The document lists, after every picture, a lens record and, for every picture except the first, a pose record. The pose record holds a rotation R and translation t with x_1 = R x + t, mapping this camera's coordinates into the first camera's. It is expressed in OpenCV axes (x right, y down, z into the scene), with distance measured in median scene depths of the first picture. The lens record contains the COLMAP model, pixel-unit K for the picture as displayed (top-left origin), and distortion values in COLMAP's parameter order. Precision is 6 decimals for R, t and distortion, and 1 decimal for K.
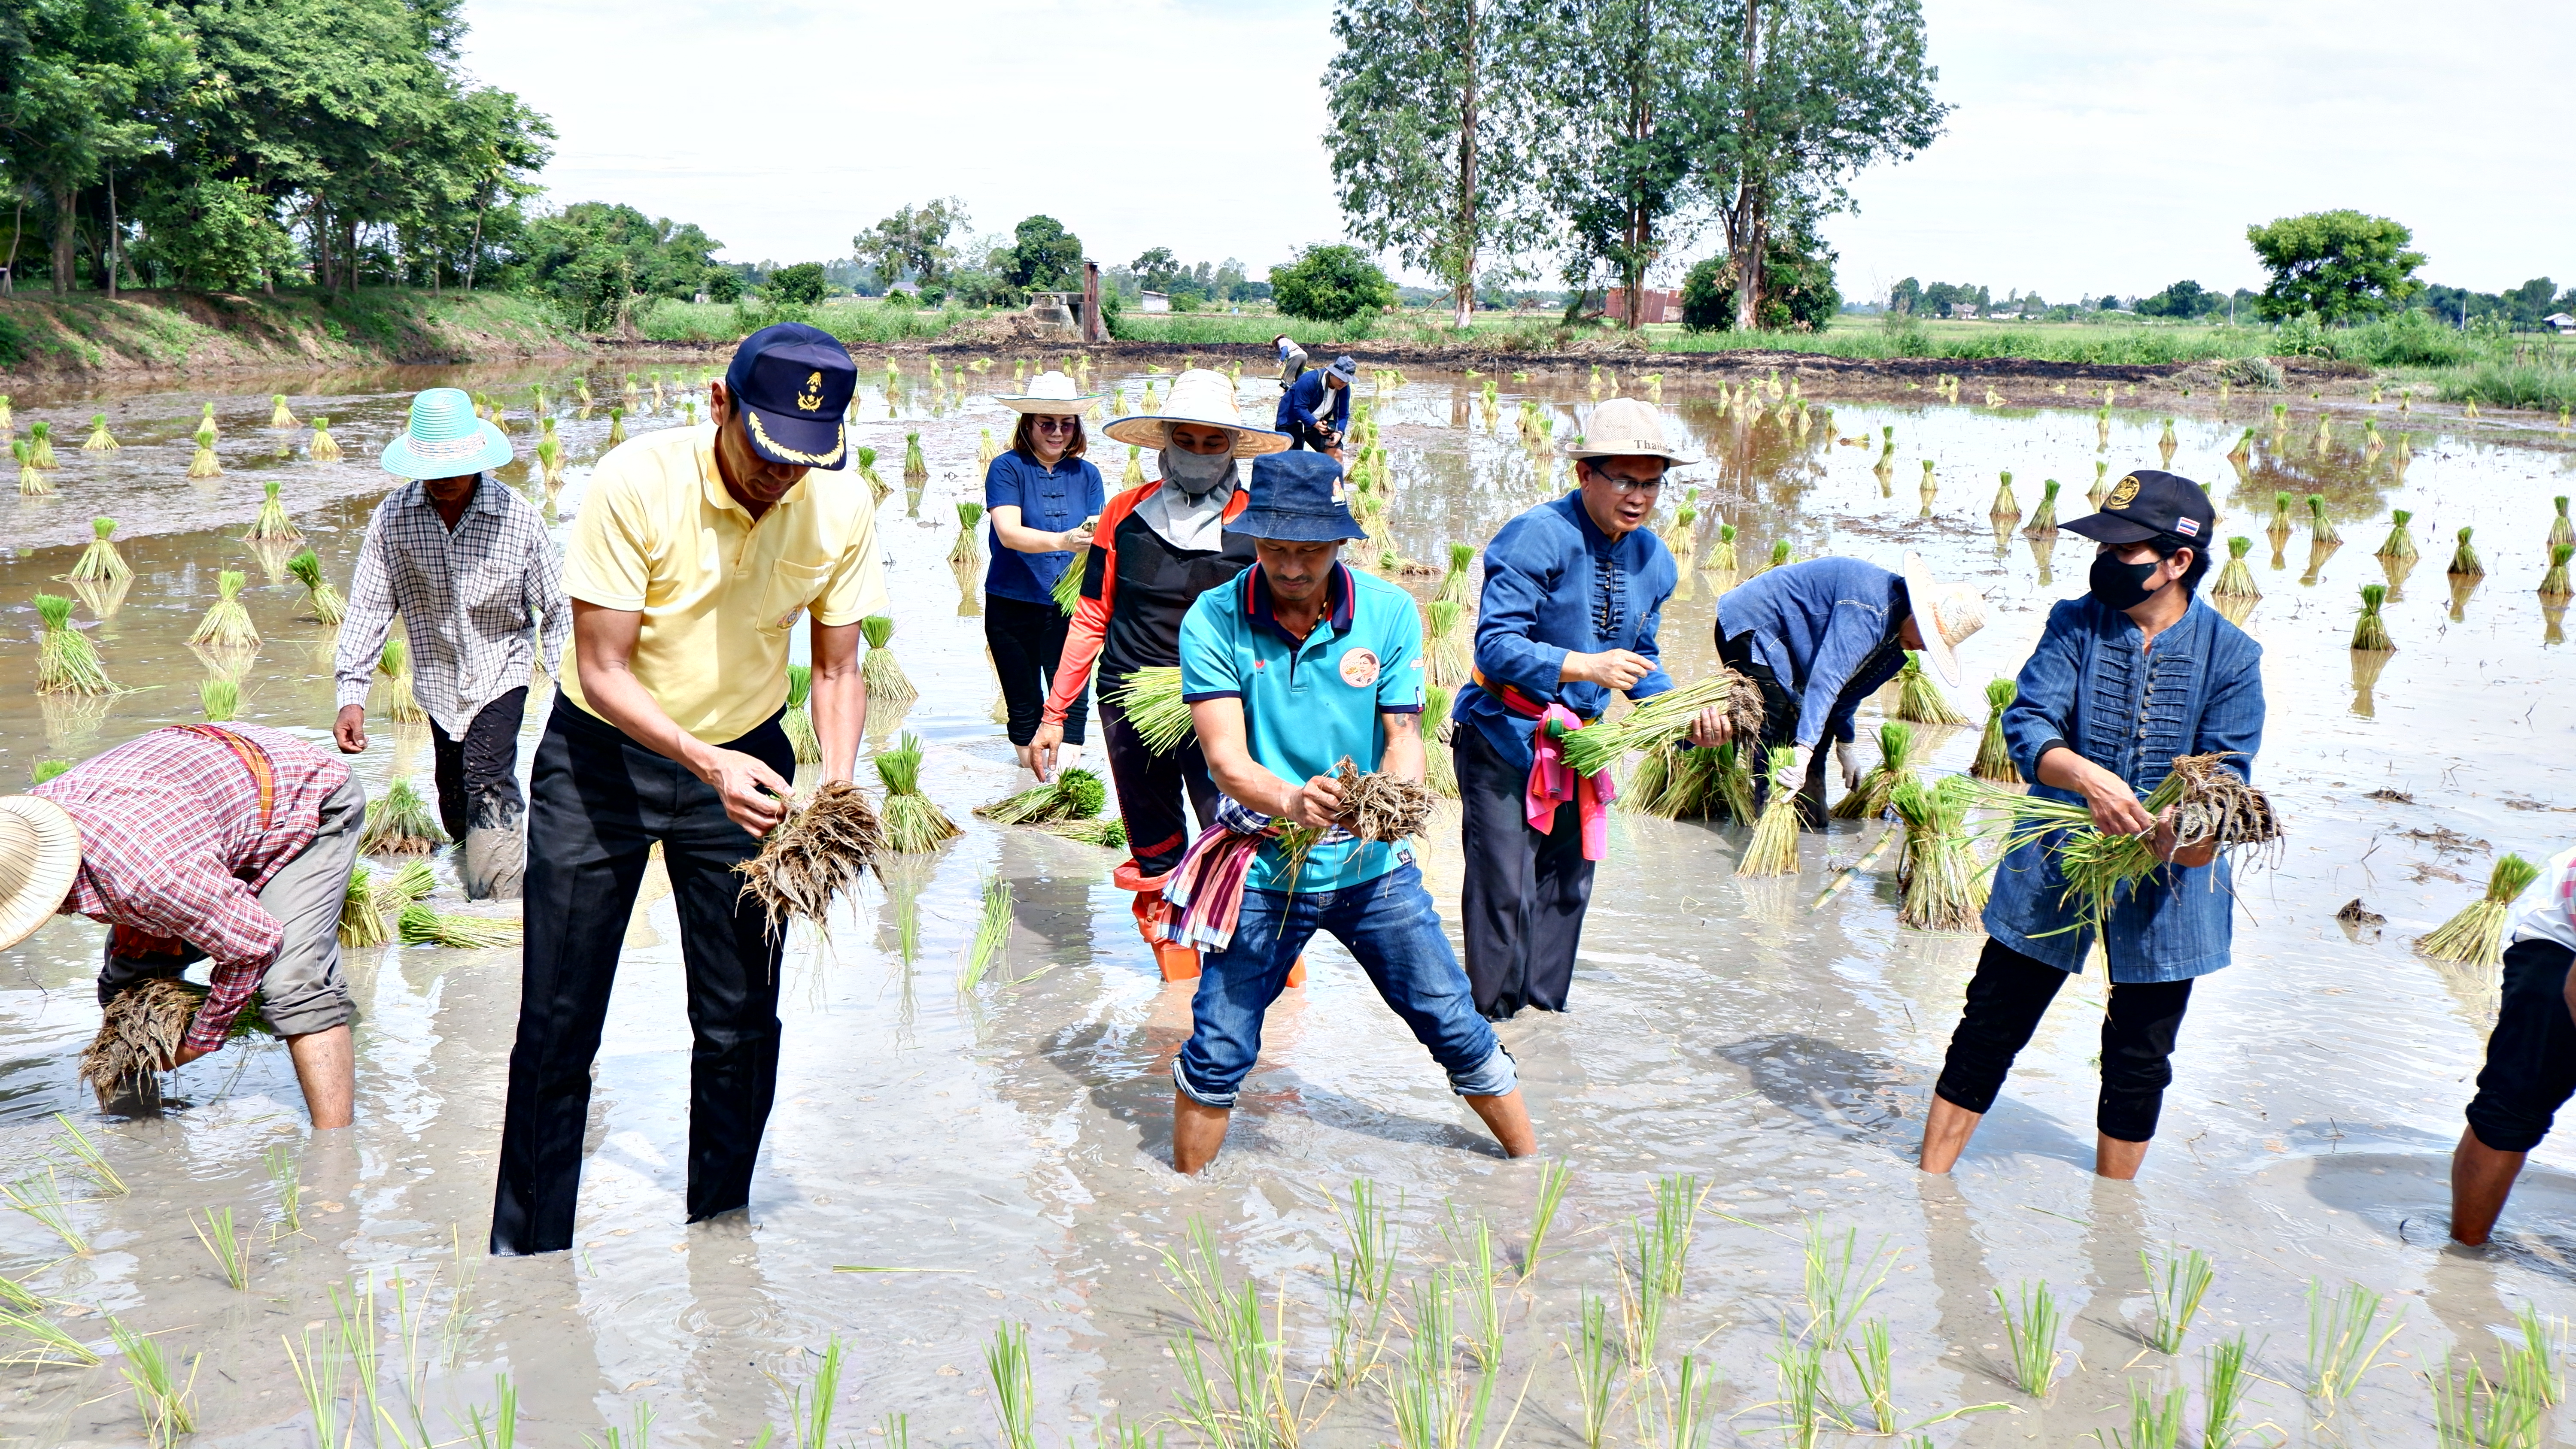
lens RADIAL K [[2465.3, 0, 1288.0], [0, 2465.3, 724.5], [0, 0, 1]] dist [-0.026485, 0.003306]
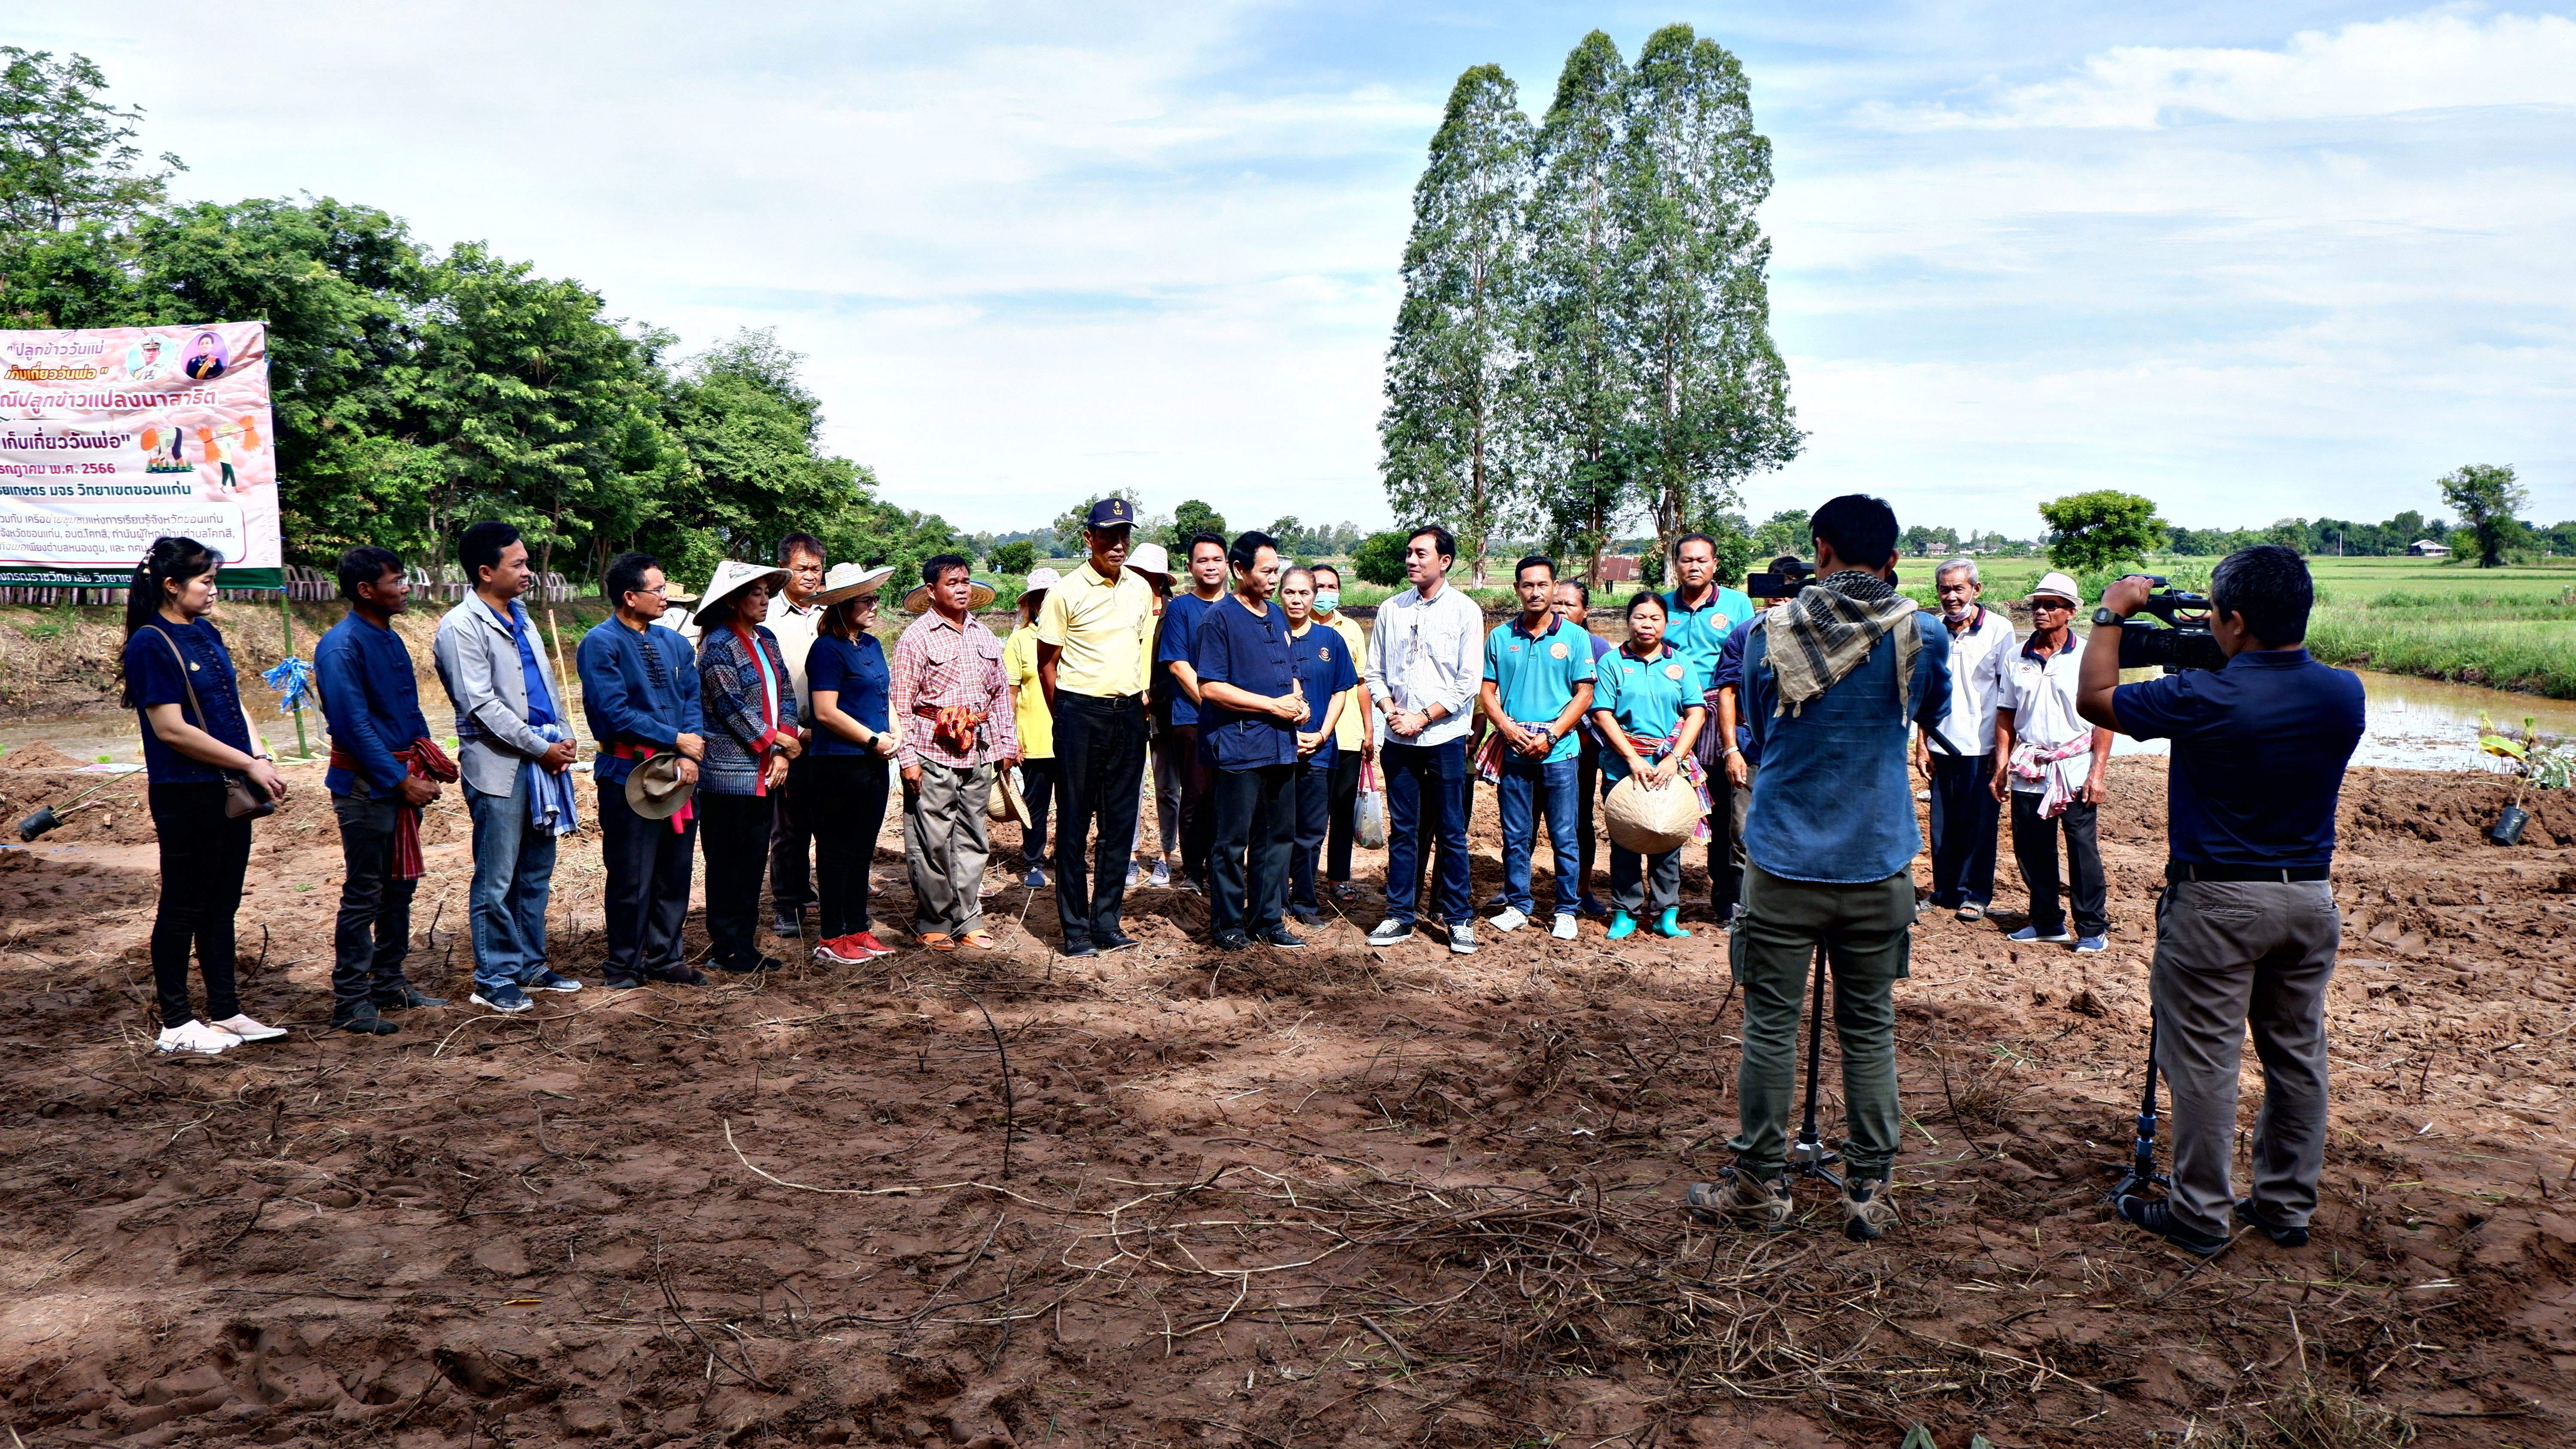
lens RADIAL K [[2157.7, 0, 1288.0], [0, 2157.7, 724.5], [0, 0, 1]] dist [-0.012690, 0.002657]
pose [[0.998002, -0.018618, -0.060382, 0.035244], [0.013363, 0.996180, -0.086291, 0.028096], [0.061758, 0.085311, 0.994438, -0.278641]]
